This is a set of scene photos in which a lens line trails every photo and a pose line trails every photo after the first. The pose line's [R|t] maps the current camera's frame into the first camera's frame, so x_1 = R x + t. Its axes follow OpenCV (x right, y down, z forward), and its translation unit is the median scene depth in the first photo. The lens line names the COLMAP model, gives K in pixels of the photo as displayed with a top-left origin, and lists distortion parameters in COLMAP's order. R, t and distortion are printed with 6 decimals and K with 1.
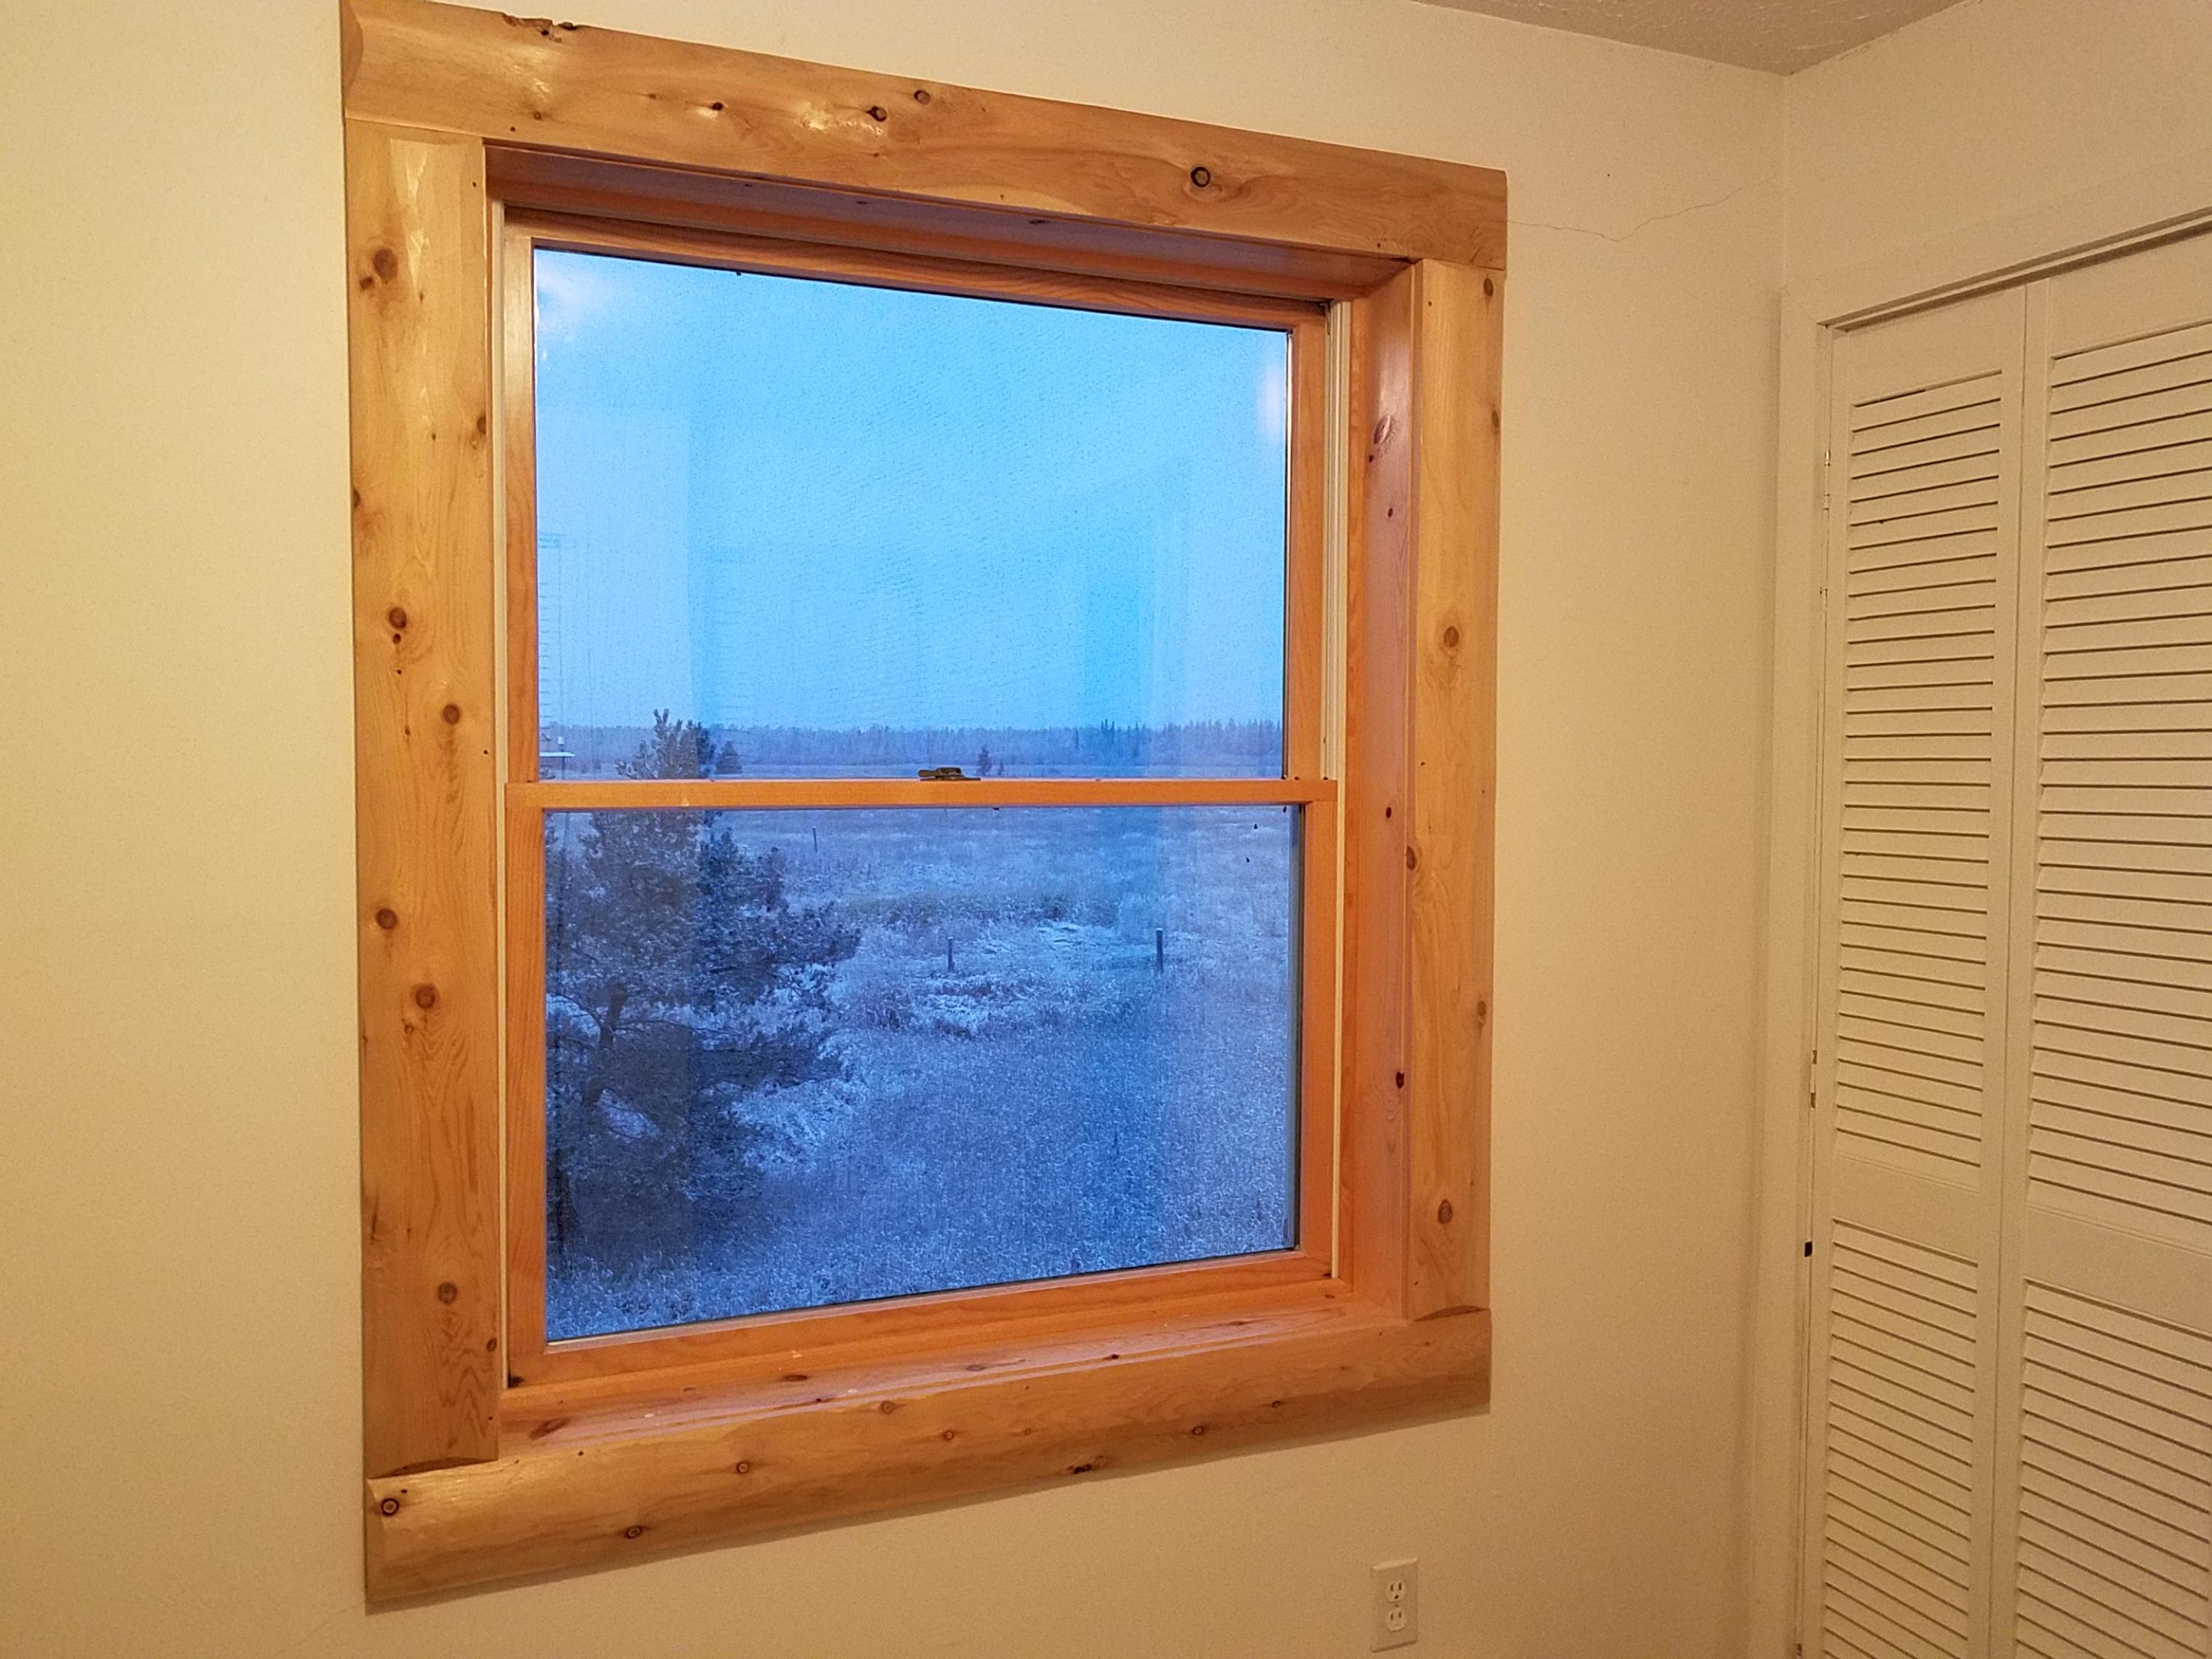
lens RADIAL K [[1731.6, 0, 1110.0], [0, 1731.6, 806.3], [0, 0, 1]] dist [0.001791, 0.000602]
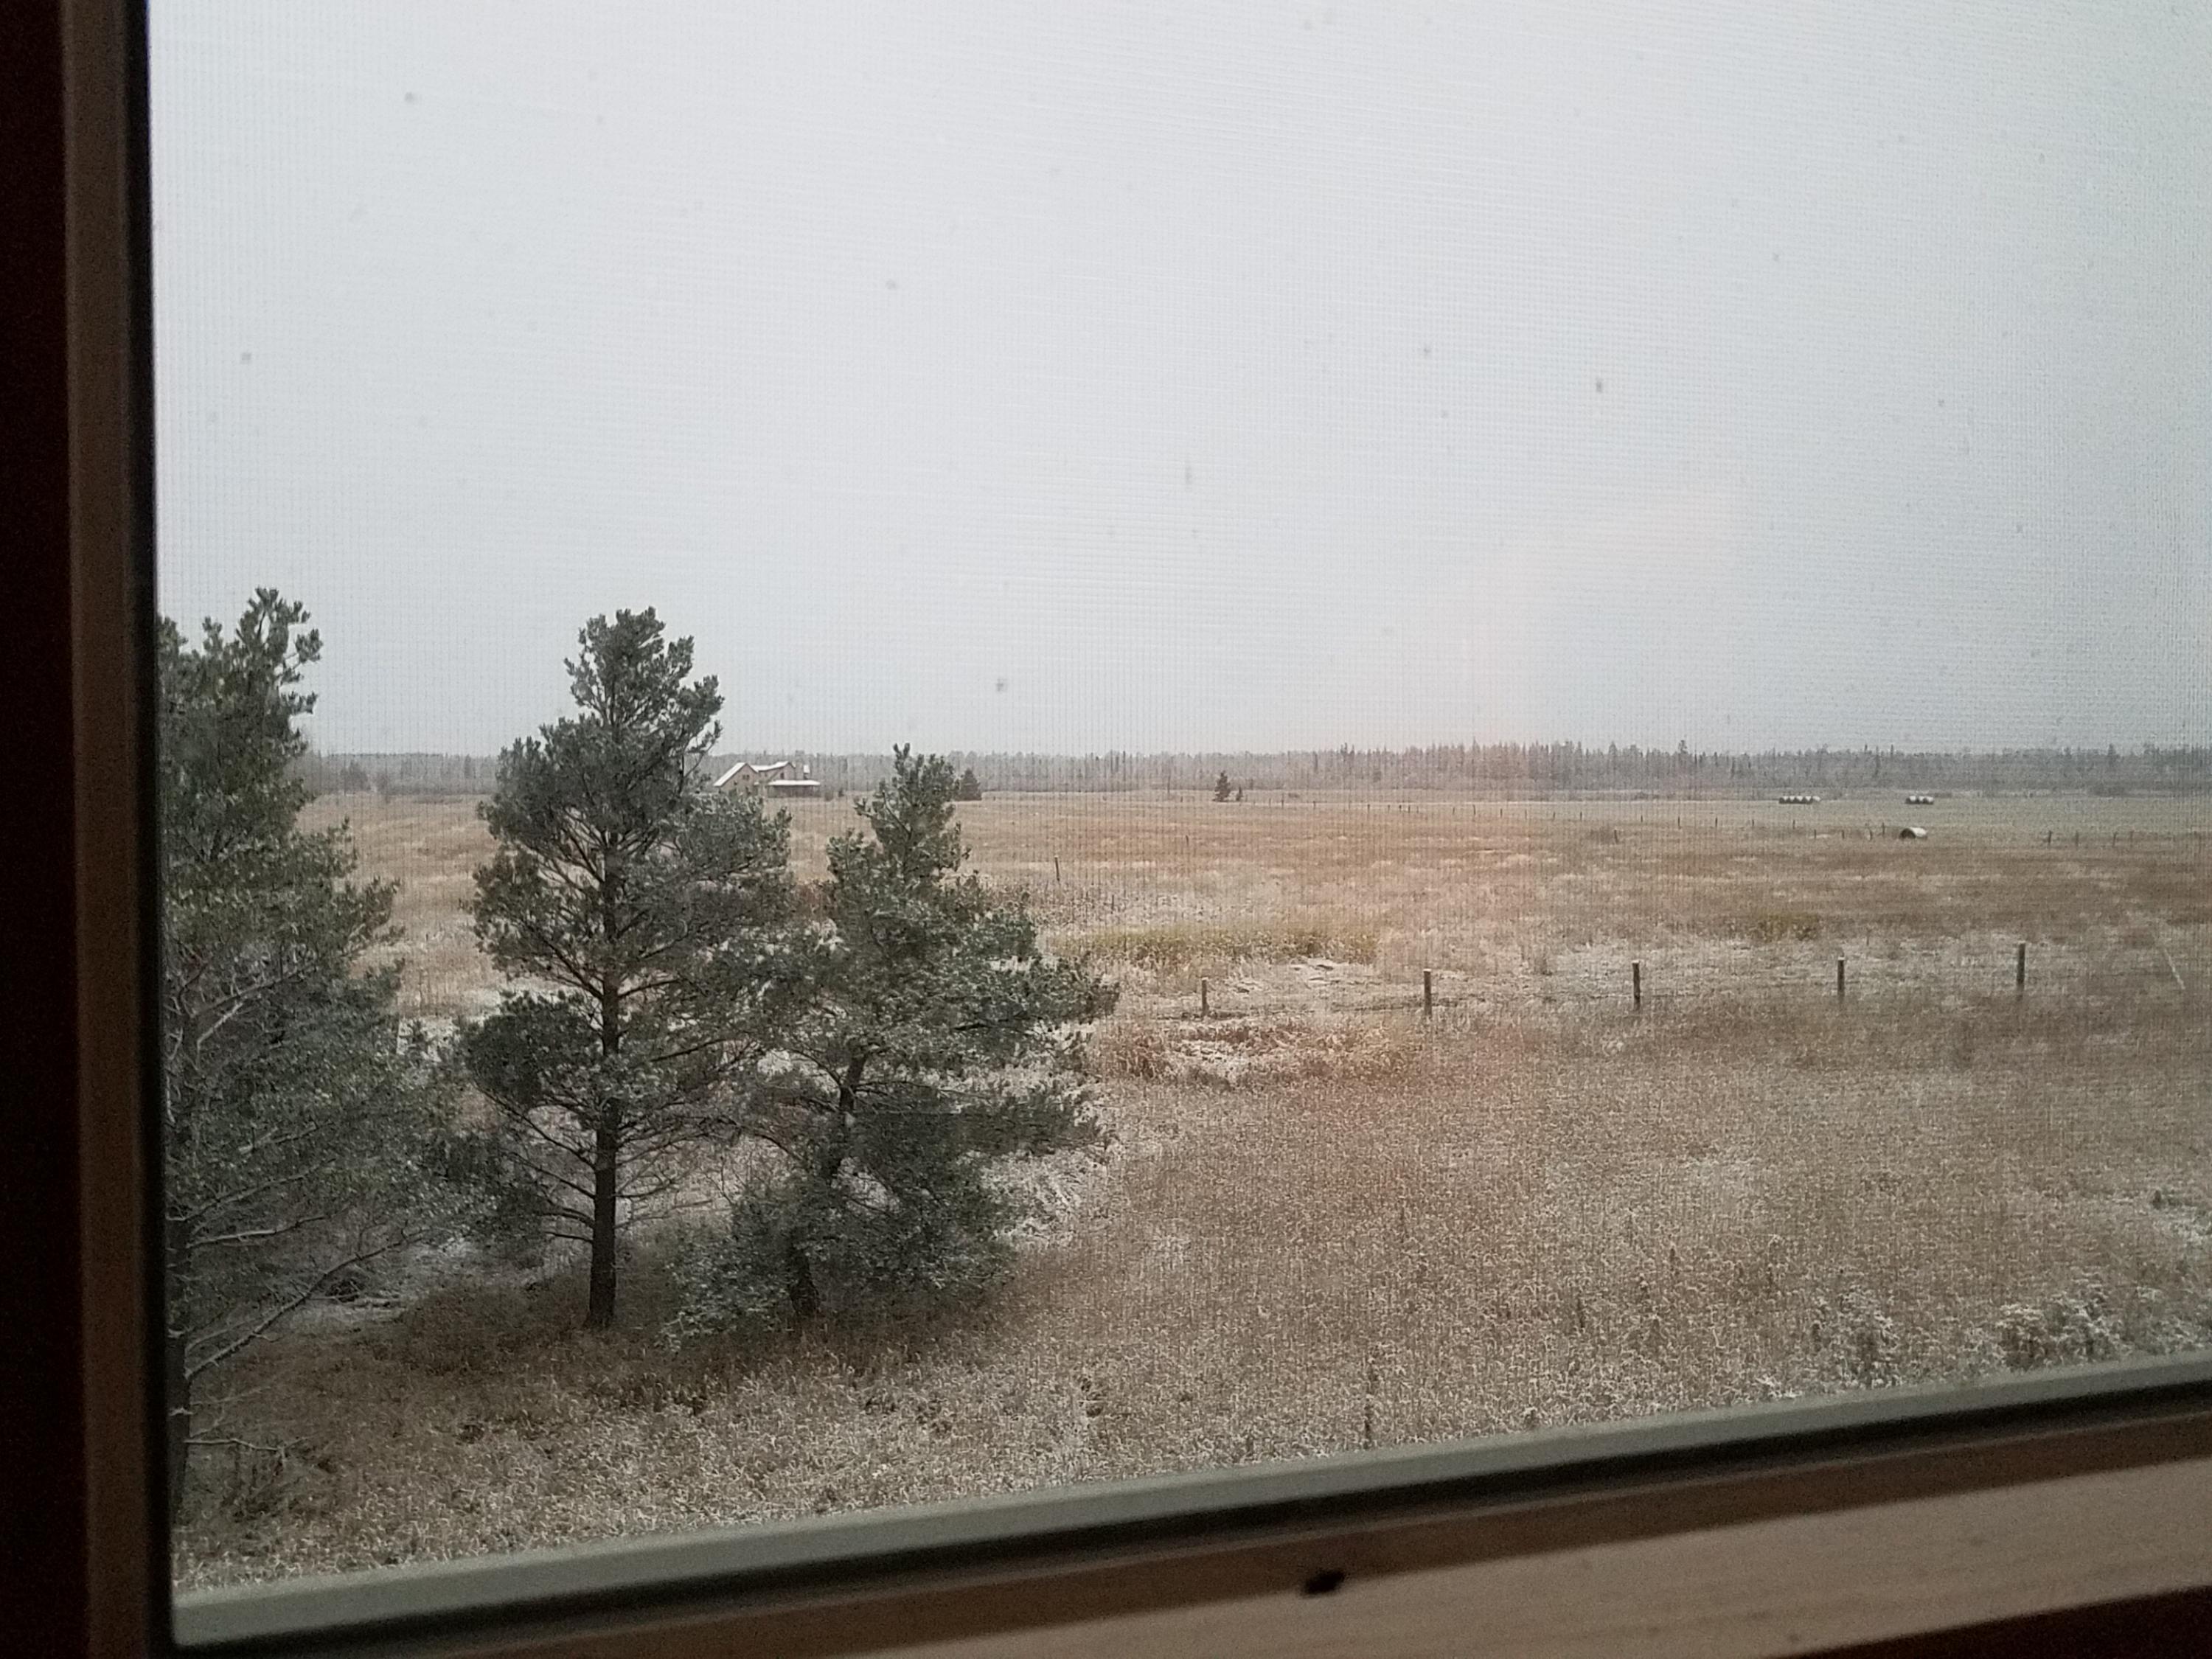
lens RADIAL K [[1731.6, 0, 1108.8], [0, 1731.6, 848.5], [0, 0, 1]] dist [0.001791, 0.000602]
pose [[0.990684, -0.004339, -0.136113, -0.026253], [0.005716, 0.999936, 0.009729, -0.007543], [0.136062, -0.010416, 0.990646, 0.105450]]
